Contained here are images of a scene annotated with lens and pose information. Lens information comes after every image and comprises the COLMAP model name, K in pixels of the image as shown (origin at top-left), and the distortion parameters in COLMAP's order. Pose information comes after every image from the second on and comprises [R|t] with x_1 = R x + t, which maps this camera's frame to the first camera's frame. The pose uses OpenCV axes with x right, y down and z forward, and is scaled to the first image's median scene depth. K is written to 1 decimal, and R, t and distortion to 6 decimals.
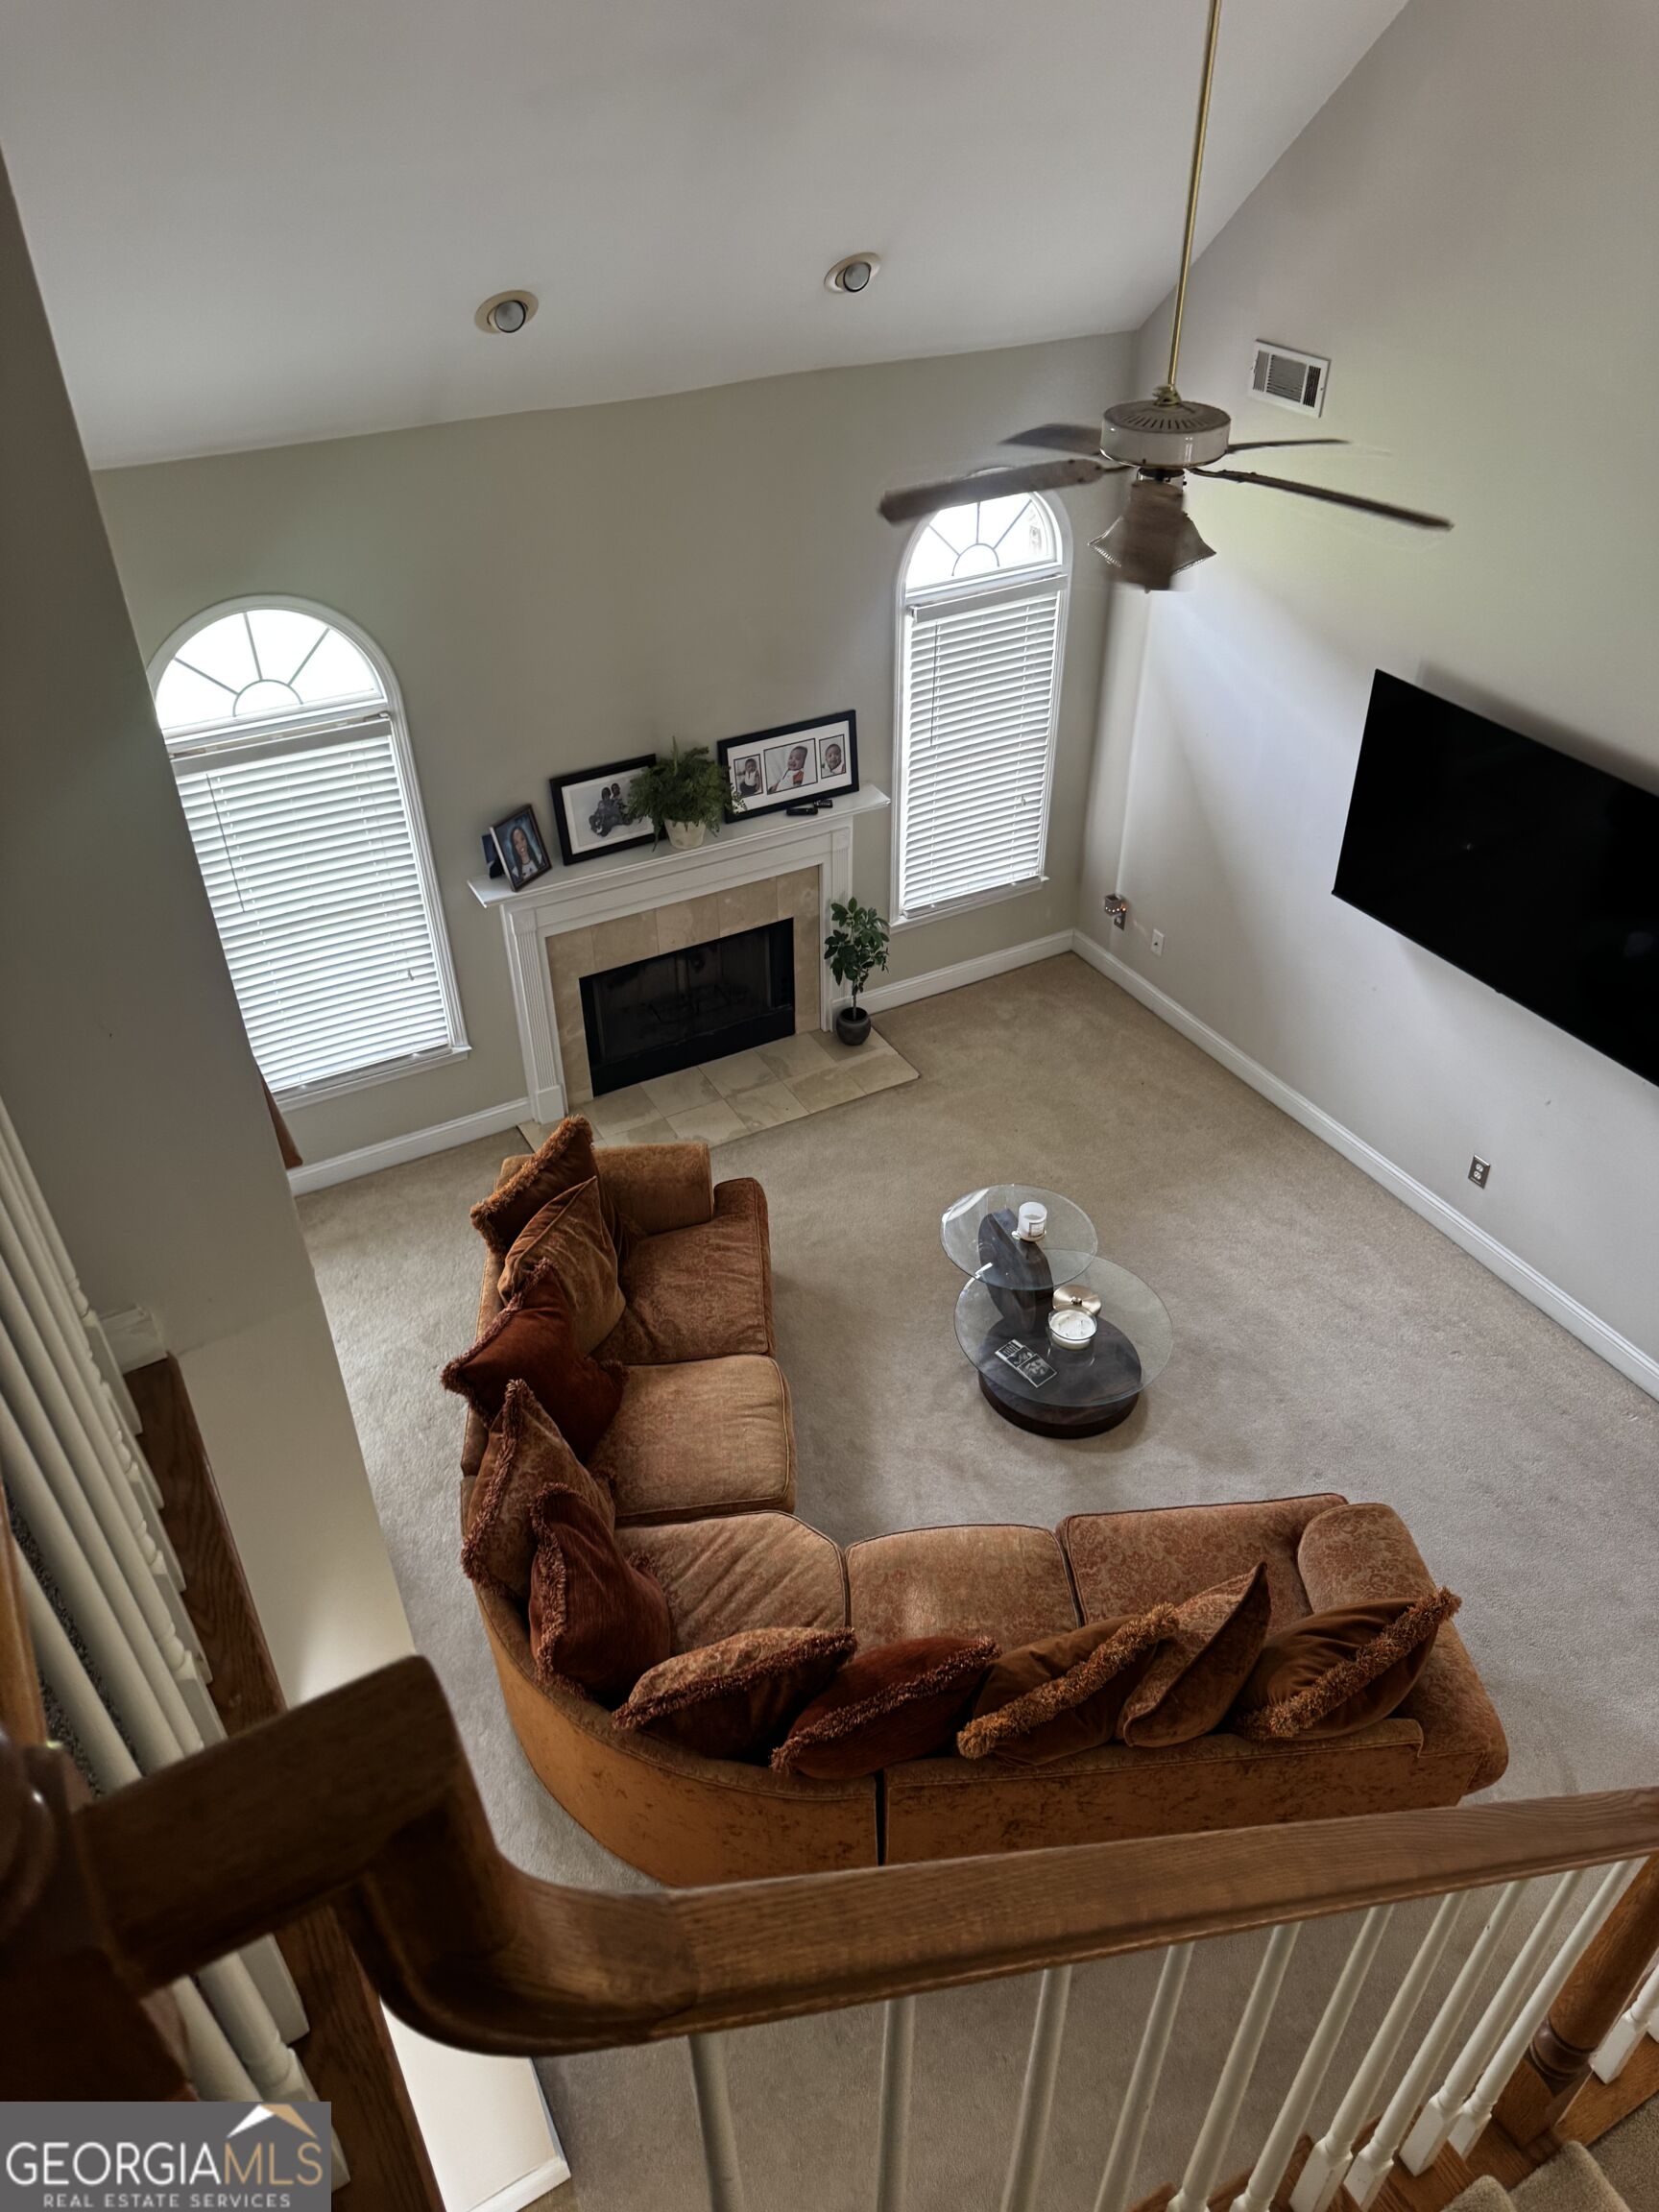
lens RADIAL K [[1575.1, 0, 821.0], [0, 1575.1, 1137.5], [0, 0, 1]] dist [0.059646, -0.058860]
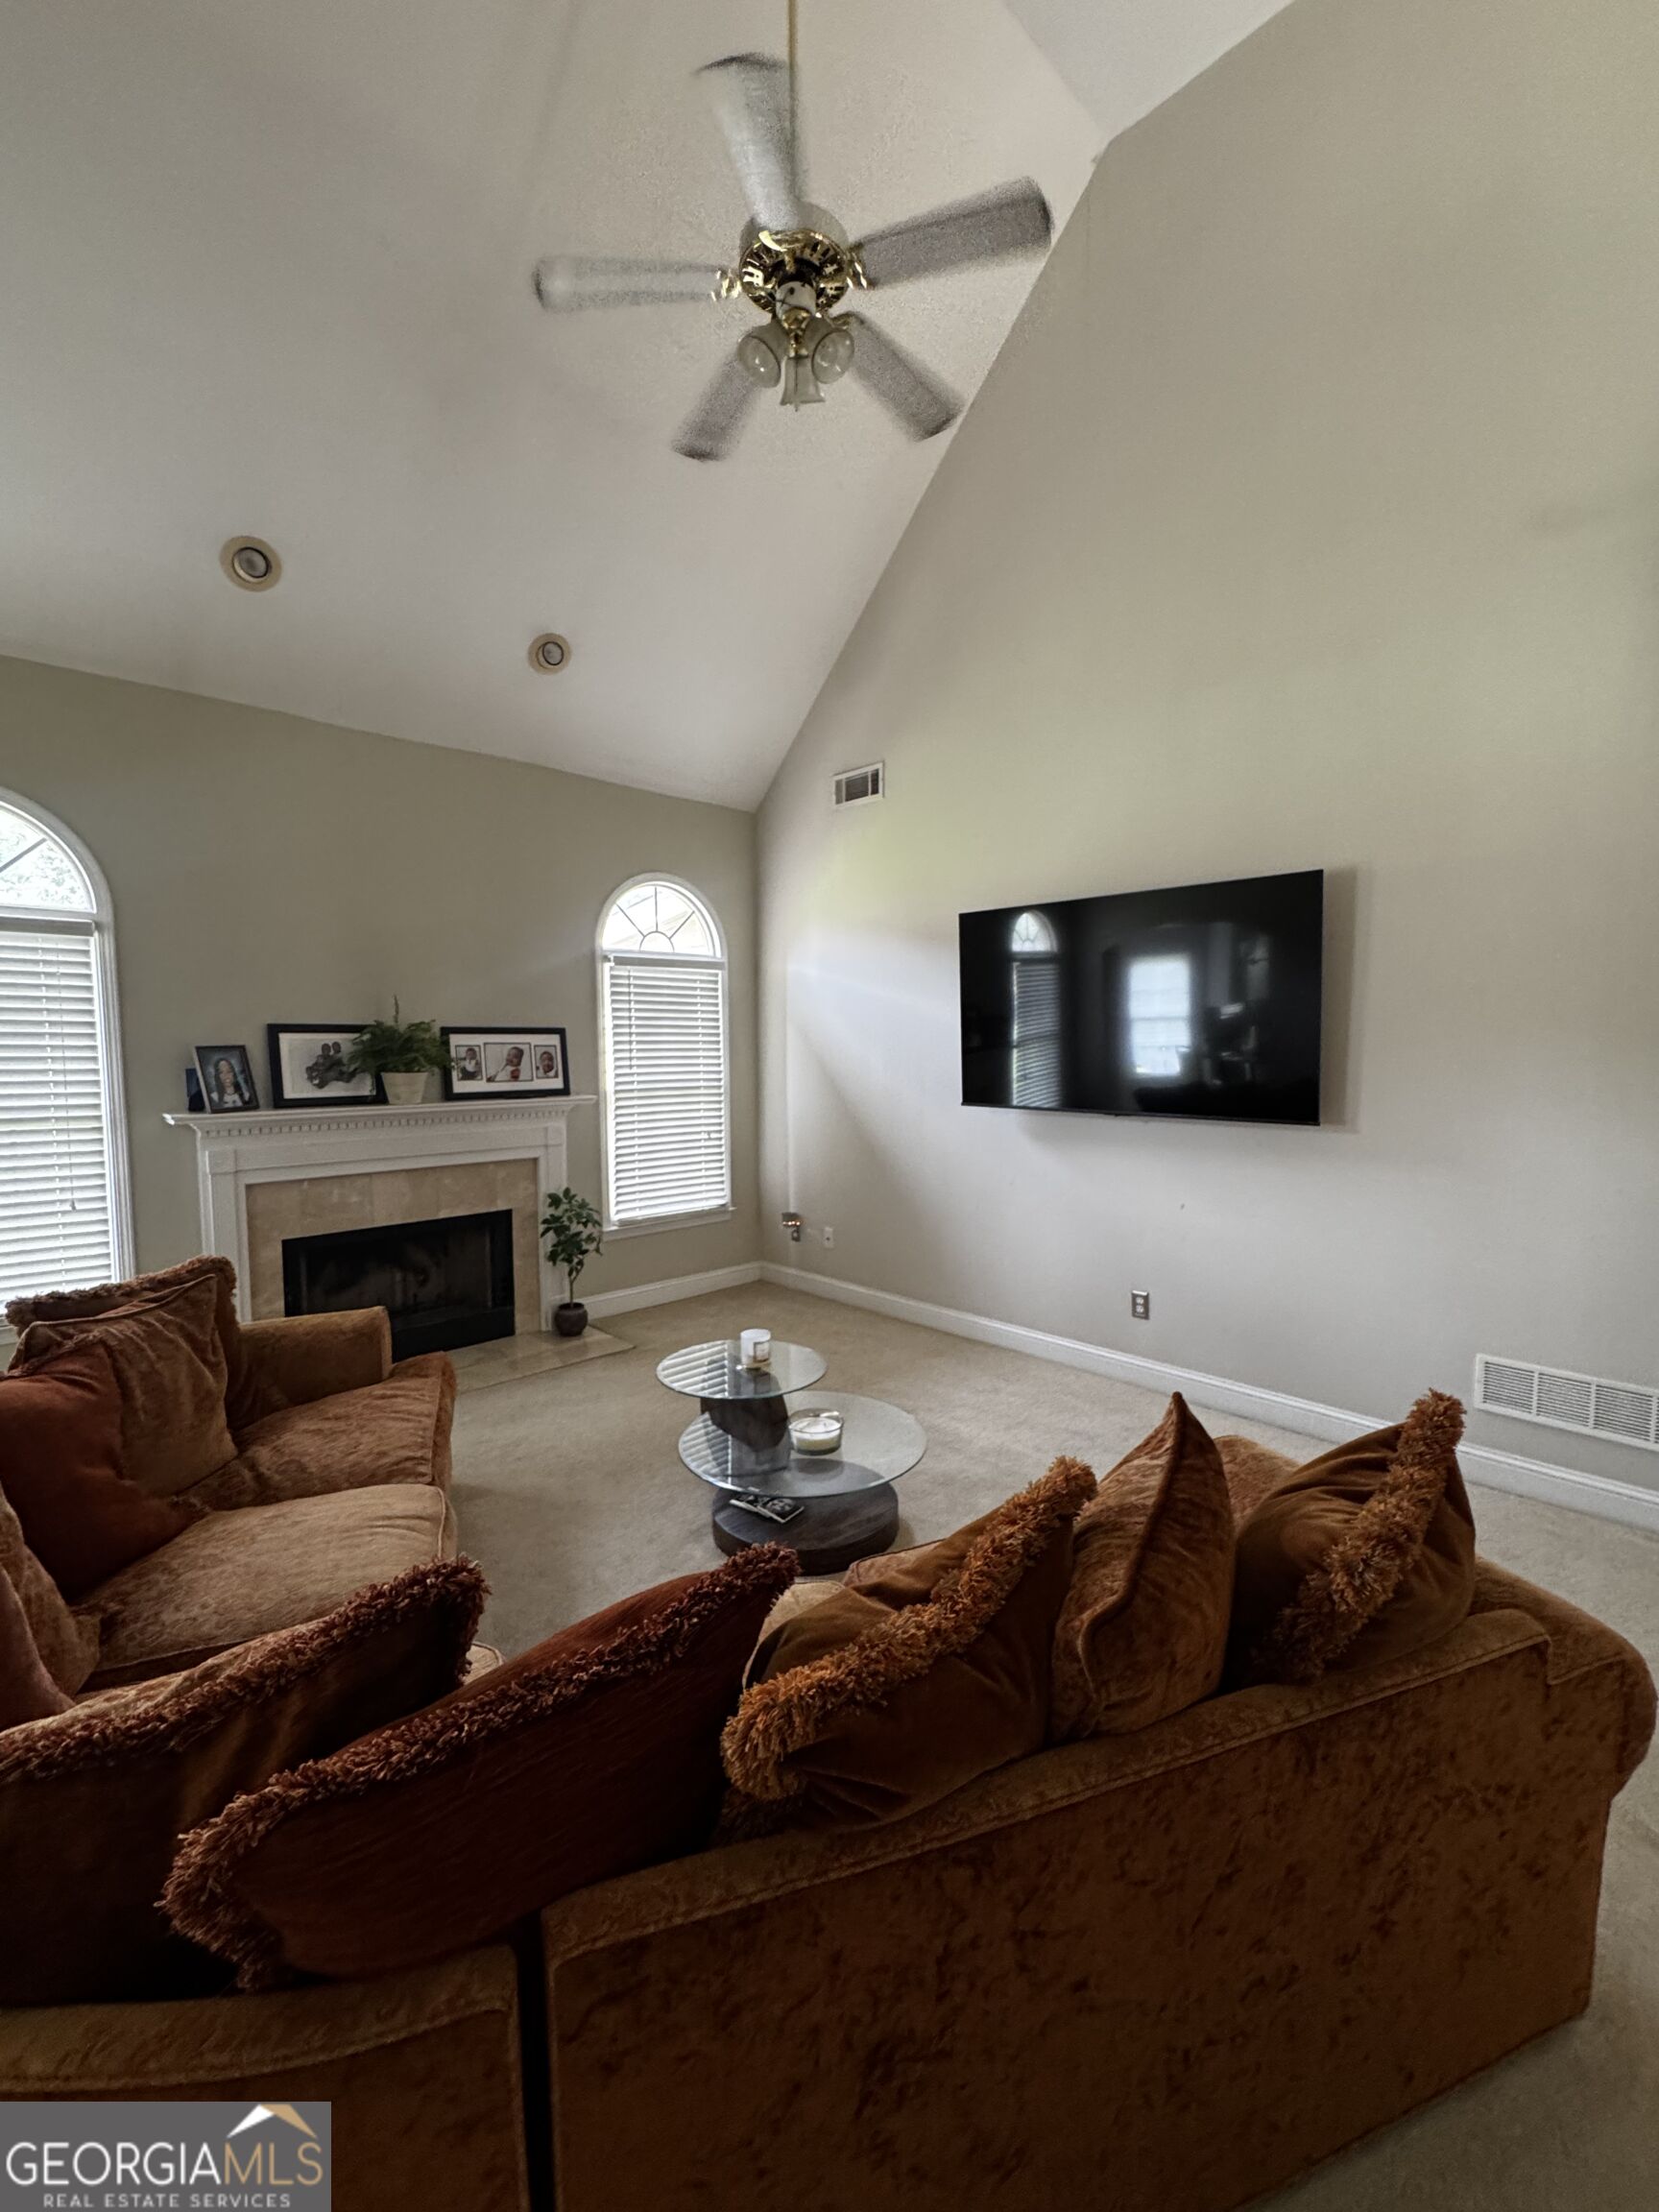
lens RADIAL K [[942.8, 0, 845.2], [0, 942.8, 1104.5], [0, 0, 1]] dist [-0.014850, -0.000673]
pose [[0.961781, -0.012703, 0.273525, 0.031439], [0.165460, 0.822887, -0.543580, 0.224441], [-0.218176, 0.568063, 0.793539, 0.421566]]
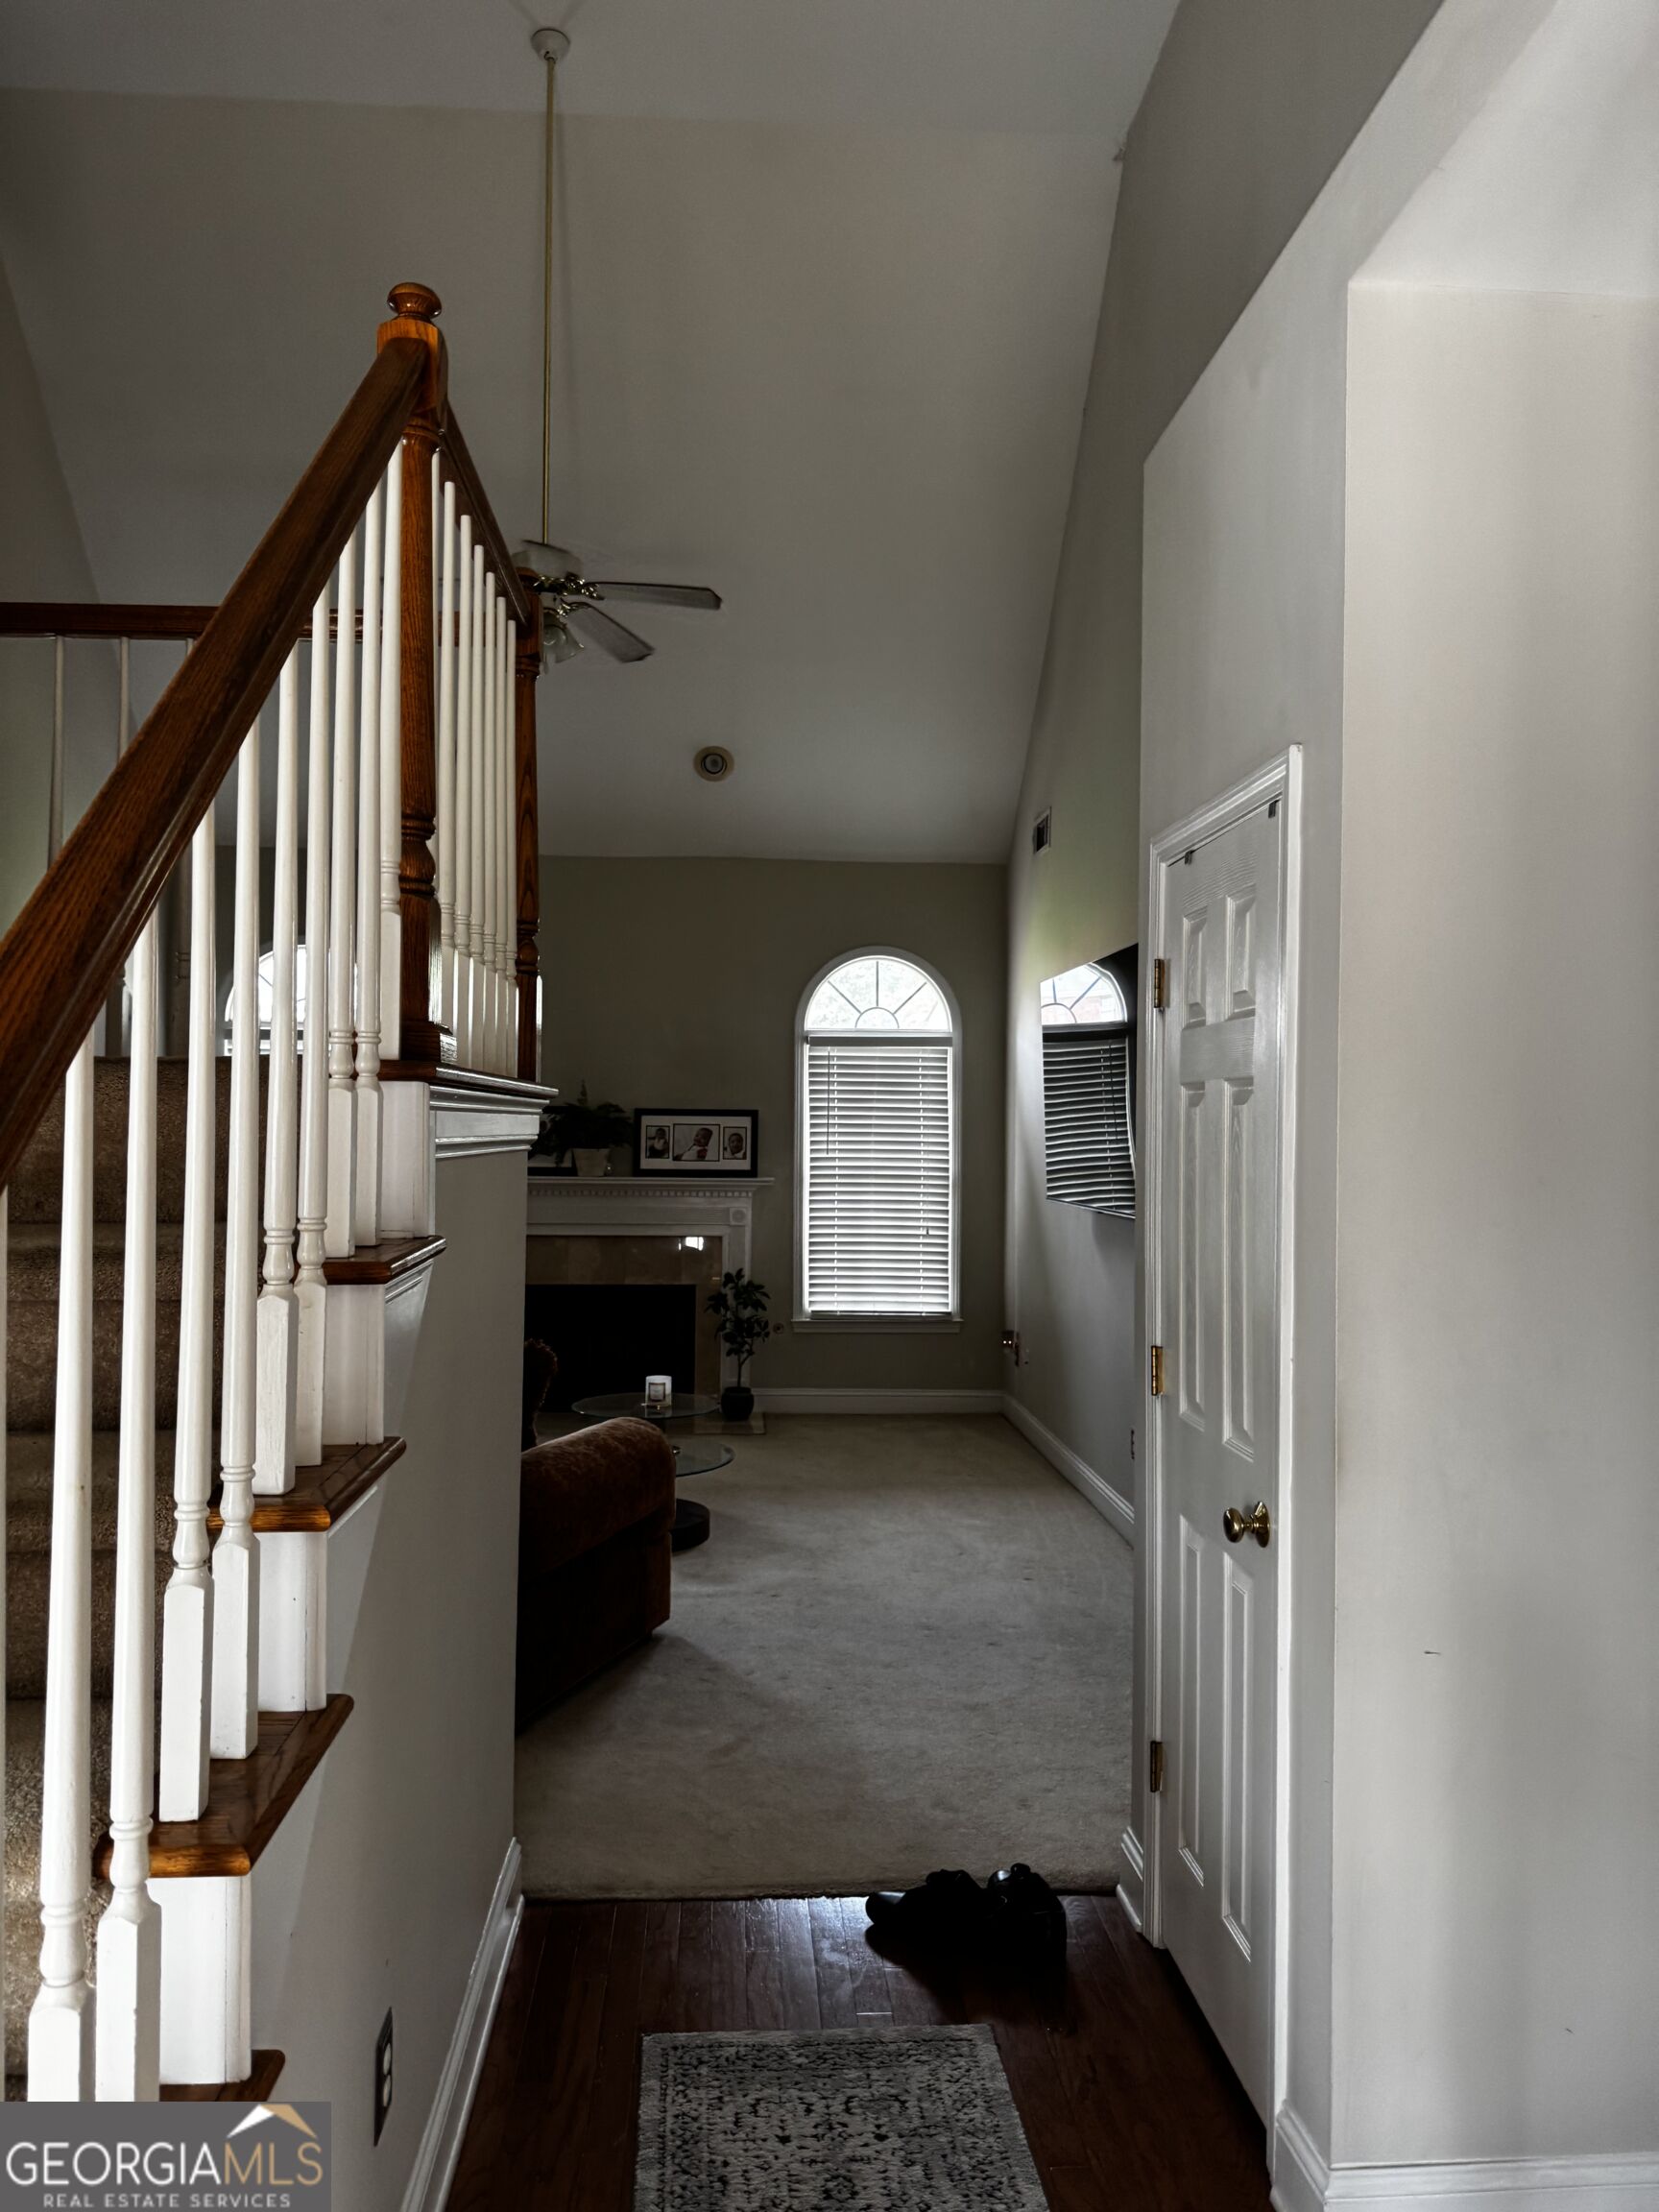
lens RADIAL K [[1575.1, 0, 821.4], [0, 1575.1, 1111.5], [0, 0, 1]] dist [0.059646, -0.058860]
pose [[0.910324, 0.017228, -0.413539, 0.603420], [-0.273843, 0.774258, -0.570556, 0.440211], [0.310356, 0.632635, 0.709543, 0.147291]]
